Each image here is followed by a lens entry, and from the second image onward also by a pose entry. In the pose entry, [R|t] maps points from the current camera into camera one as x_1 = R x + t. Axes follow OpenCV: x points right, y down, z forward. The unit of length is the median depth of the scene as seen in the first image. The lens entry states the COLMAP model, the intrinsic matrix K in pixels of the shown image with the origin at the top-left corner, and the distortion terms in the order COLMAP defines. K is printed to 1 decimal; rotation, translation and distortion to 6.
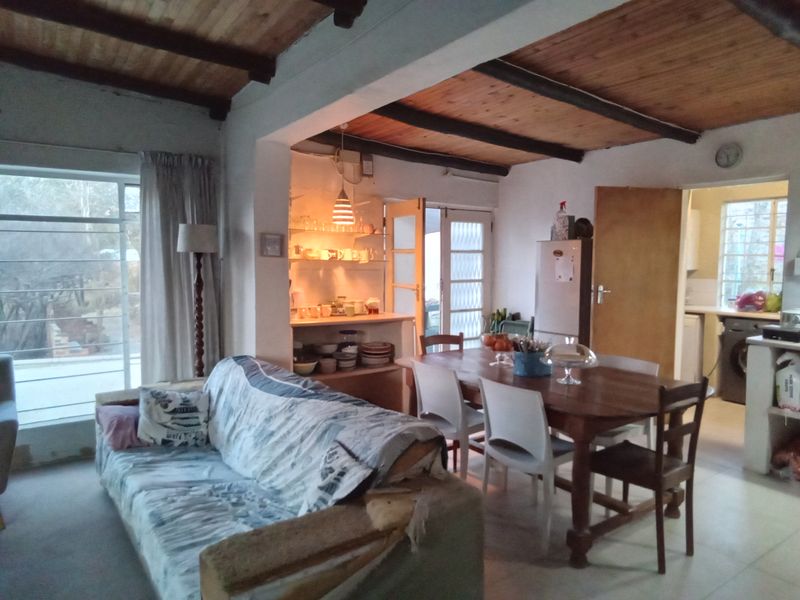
lens RADIAL K [[543.2, 0, 402.5], [0, 543.2, 297.5], [0, 0, 1]] dist [0.018995, -0.005734]
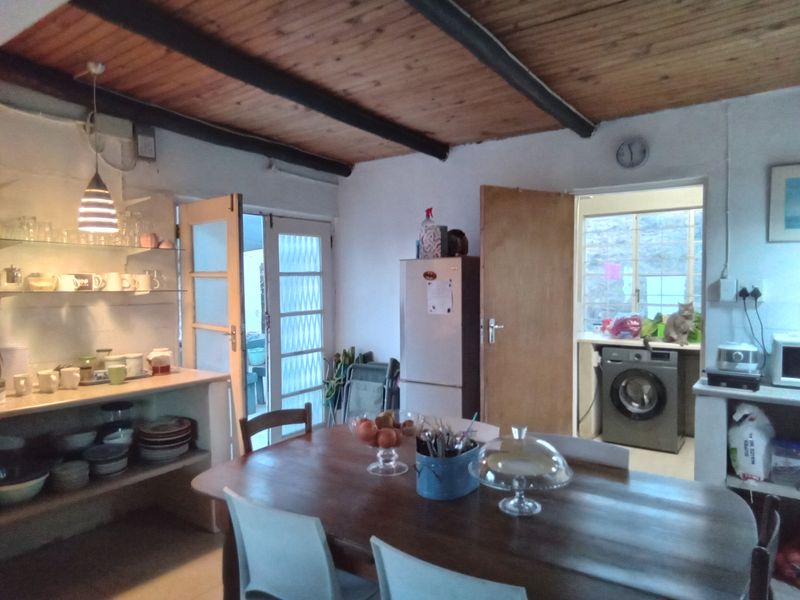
lens RADIAL K [[543.2, 0, 402.5], [0, 543.2, 297.5], [0, 0, 1]] dist [0.018995, -0.005734]
pose [[0.945082, -0.025136, 0.325866, 0.007758], [0.037258, 0.998824, -0.031009, -0.029254], [-0.324704, 0.041447, 0.944907, 0.304893]]
